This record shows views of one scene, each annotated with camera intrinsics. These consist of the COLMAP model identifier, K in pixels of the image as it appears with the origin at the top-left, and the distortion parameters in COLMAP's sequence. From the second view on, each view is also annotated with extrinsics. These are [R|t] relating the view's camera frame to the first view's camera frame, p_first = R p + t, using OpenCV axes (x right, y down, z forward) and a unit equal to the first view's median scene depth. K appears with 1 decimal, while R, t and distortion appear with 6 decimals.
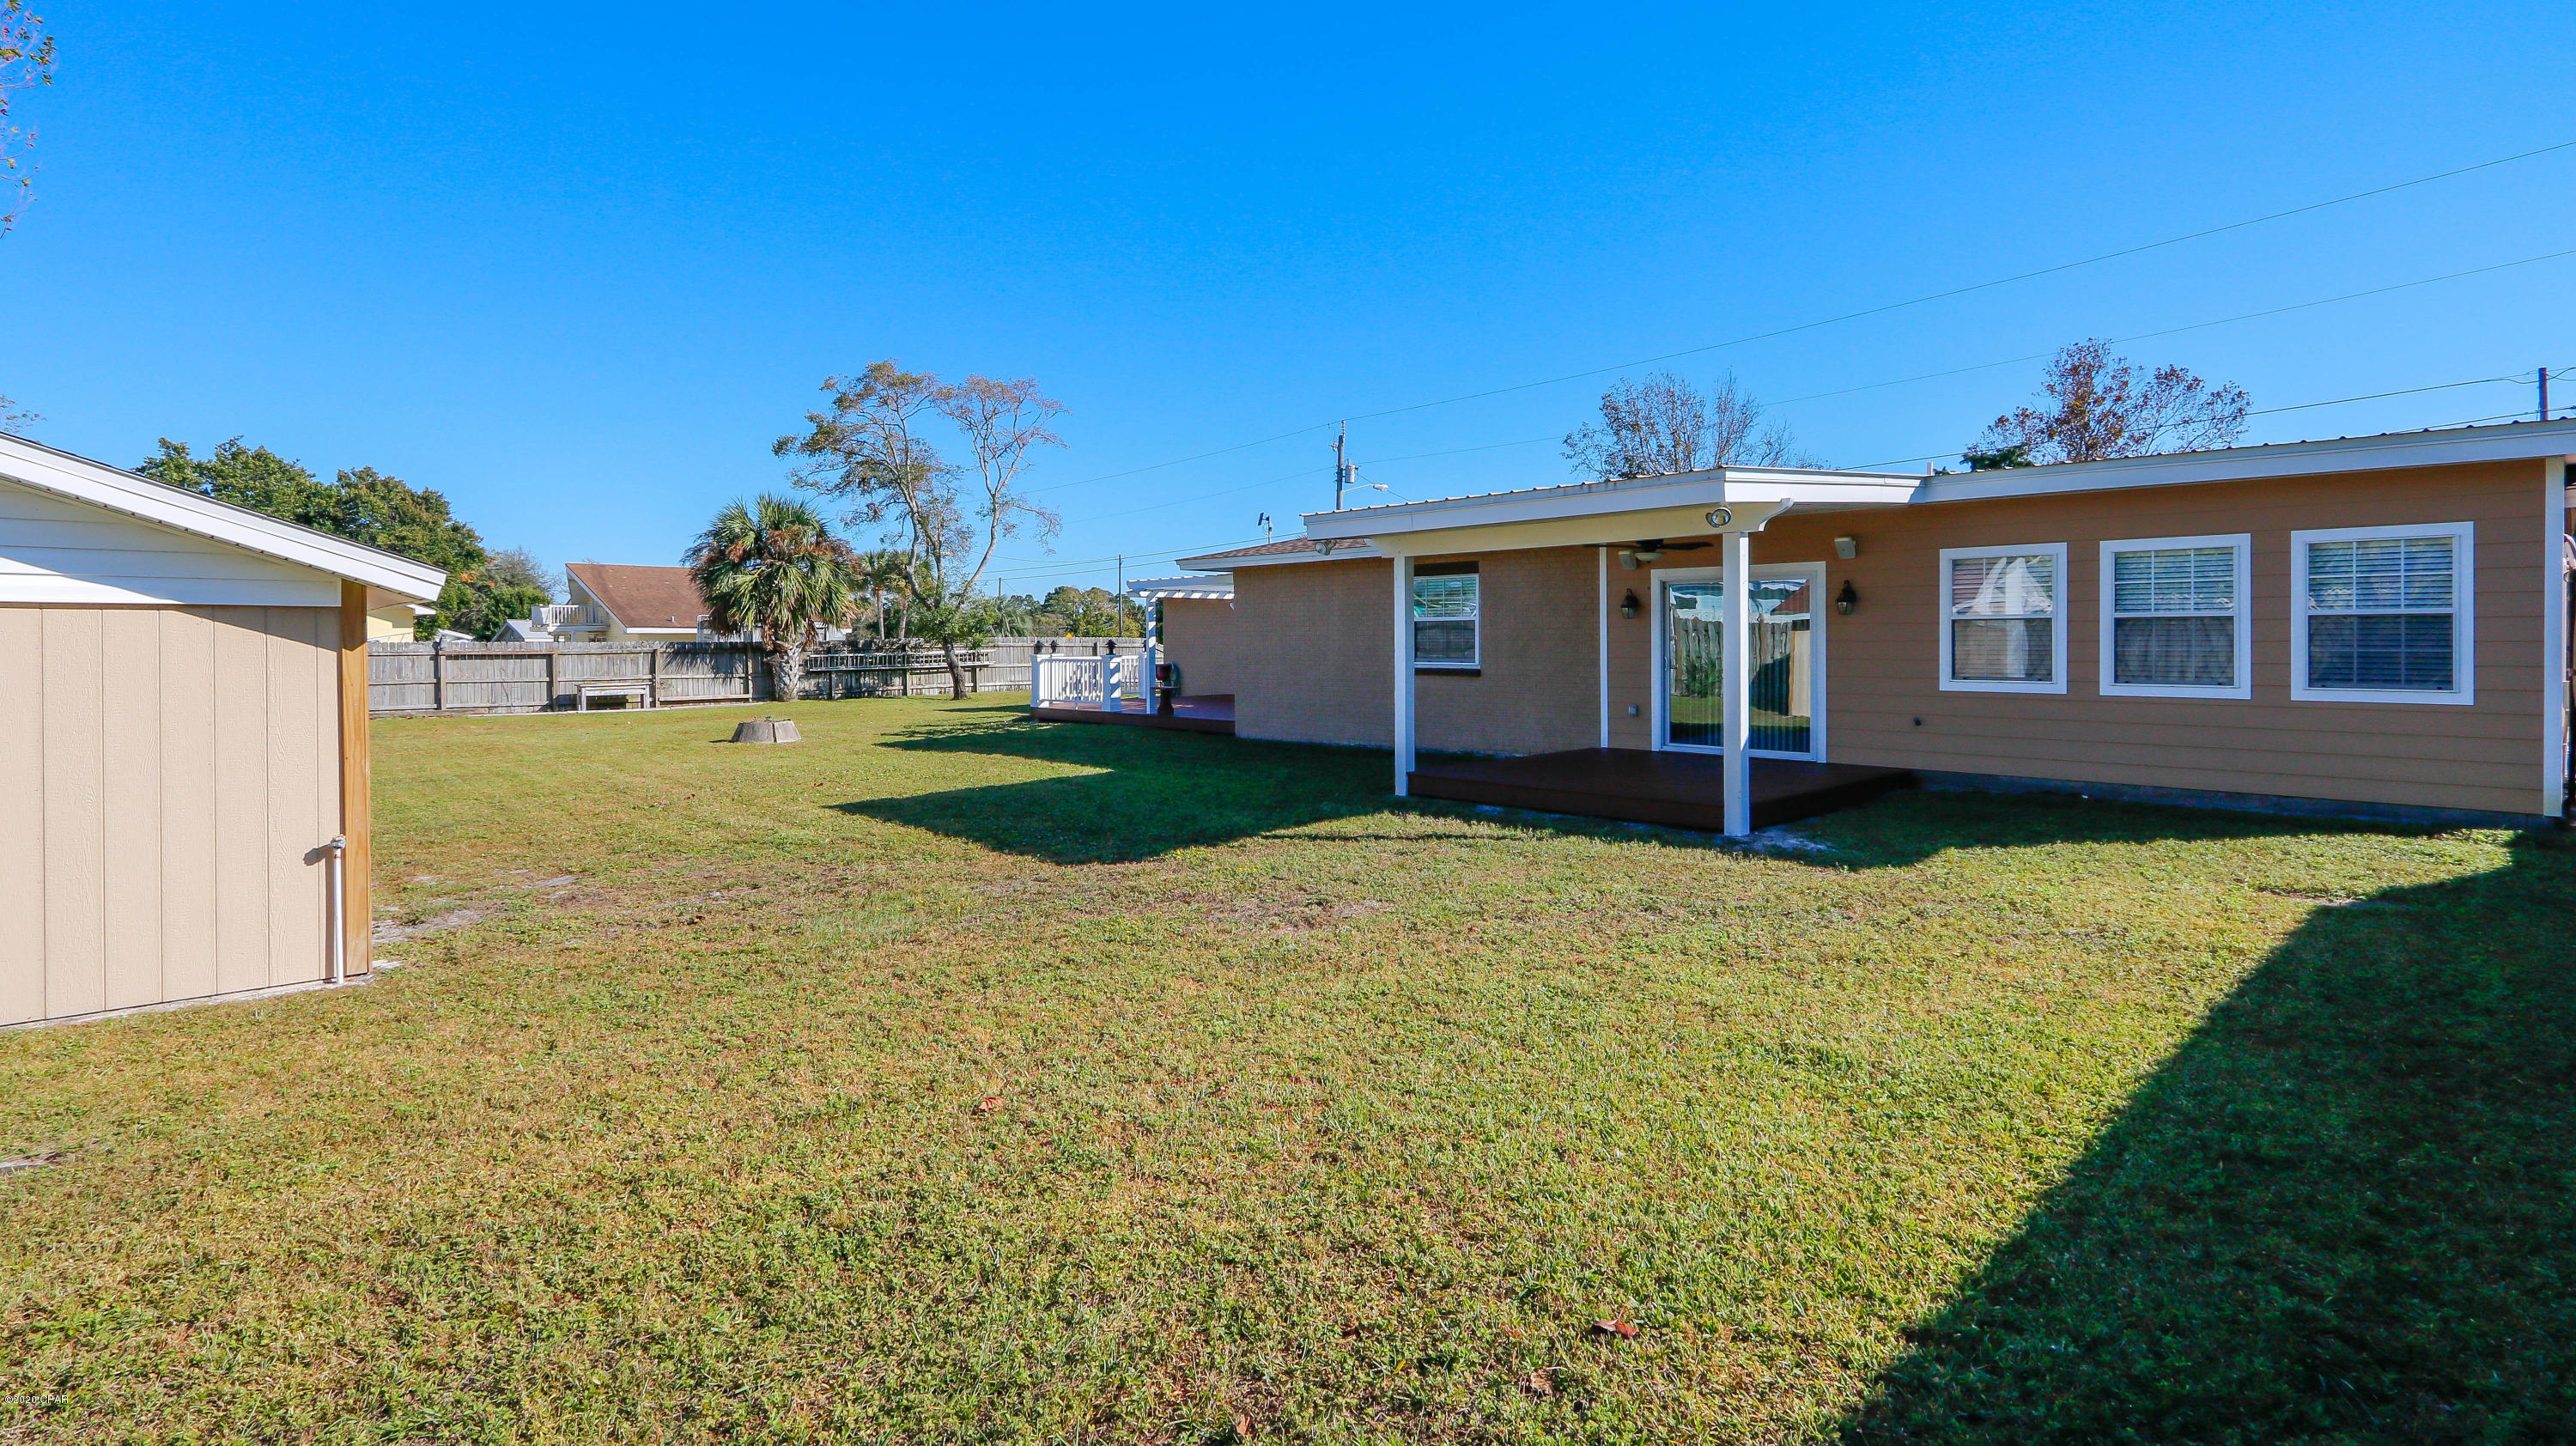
lens RADIAL K [[1186.2, 0, 1263.4], [0, 1186.2, 648.1], [0, 0, 1]] dist [0.009255, 0.000122]
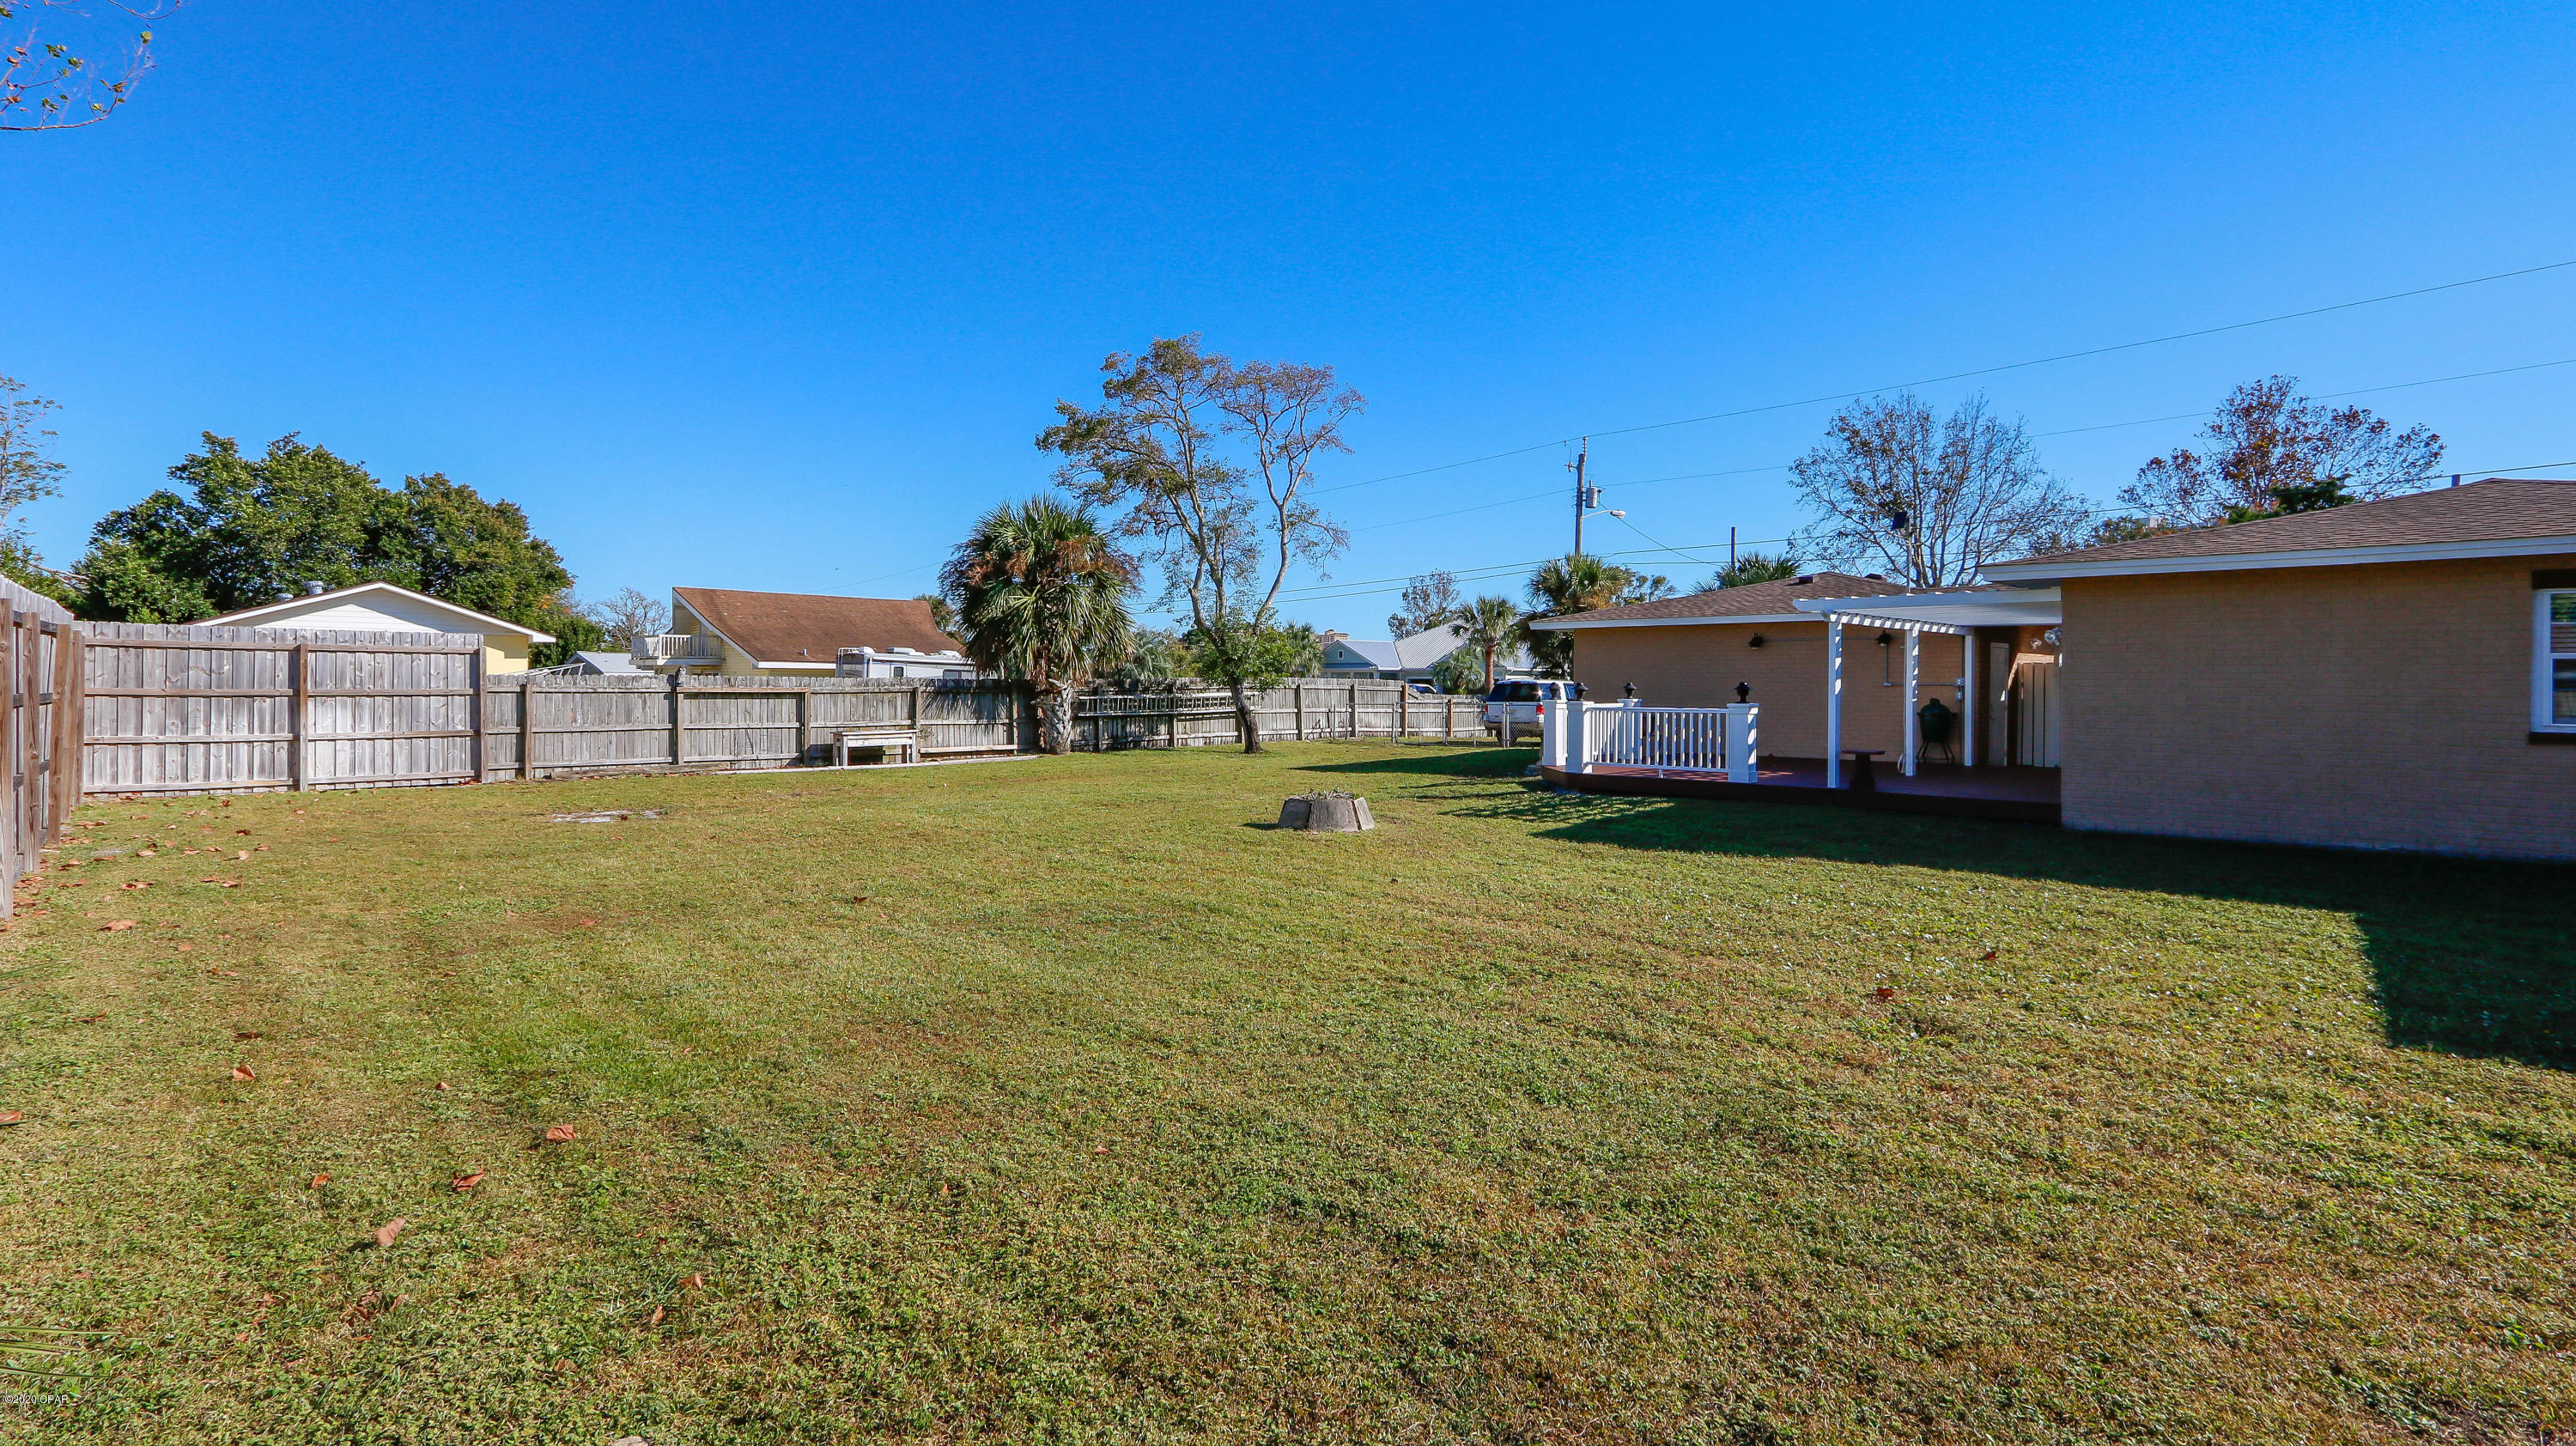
lens RADIAL K [[1183.8, 0, 1284.9], [0, 1183.8, 681.4], [0, 0, 1]] dist [0.002167, 0.000291]
pose [[0.999059, 0.010773, 0.042019, -0.269230], [-0.010407, 0.999906, -0.008922, 0.001054], [-0.042111, 0.008477, 0.999077, 0.182698]]
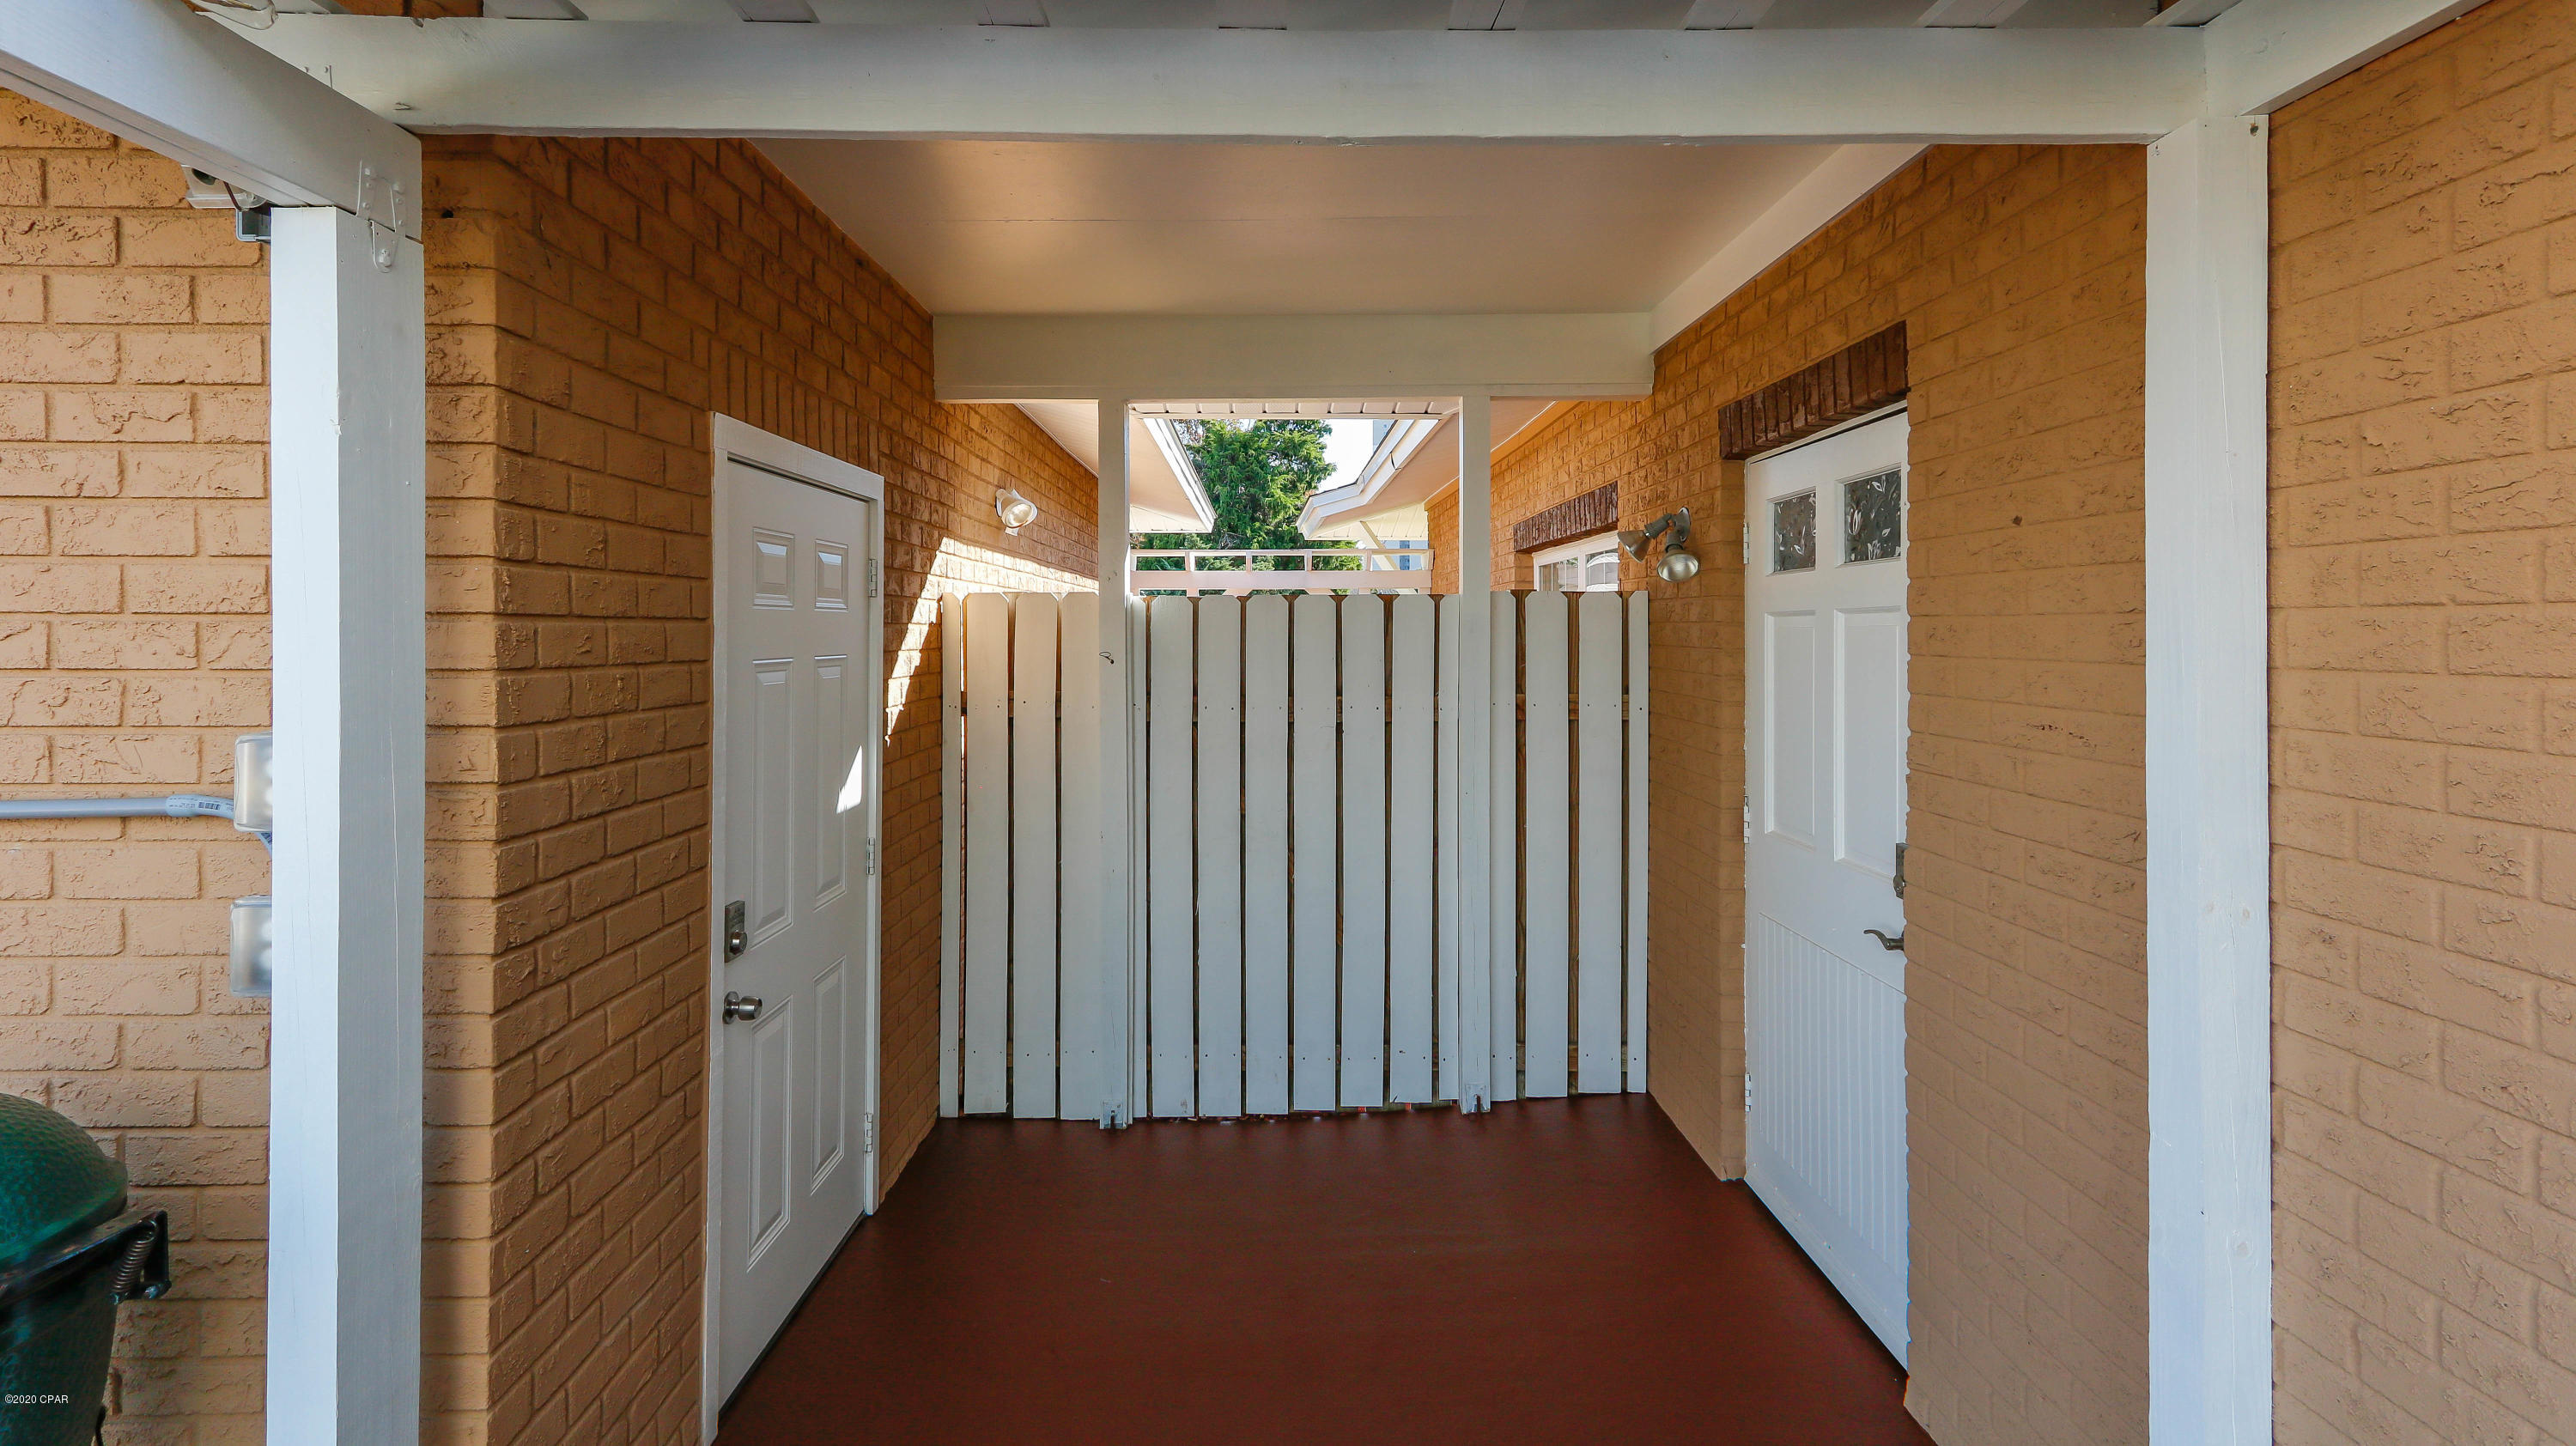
lens RADIAL K [[1186.2, 0, 1263.4], [0, 1186.2, 648.1], [0, 0, 1]] dist [0.009255, 0.000122]
pose [[0.679912, -0.002600, 0.733289, 0.055718], [-0.001748, 0.999985, 0.005167, -0.012423], [-0.733291, -0.004795, 0.679898, 0.653574]]
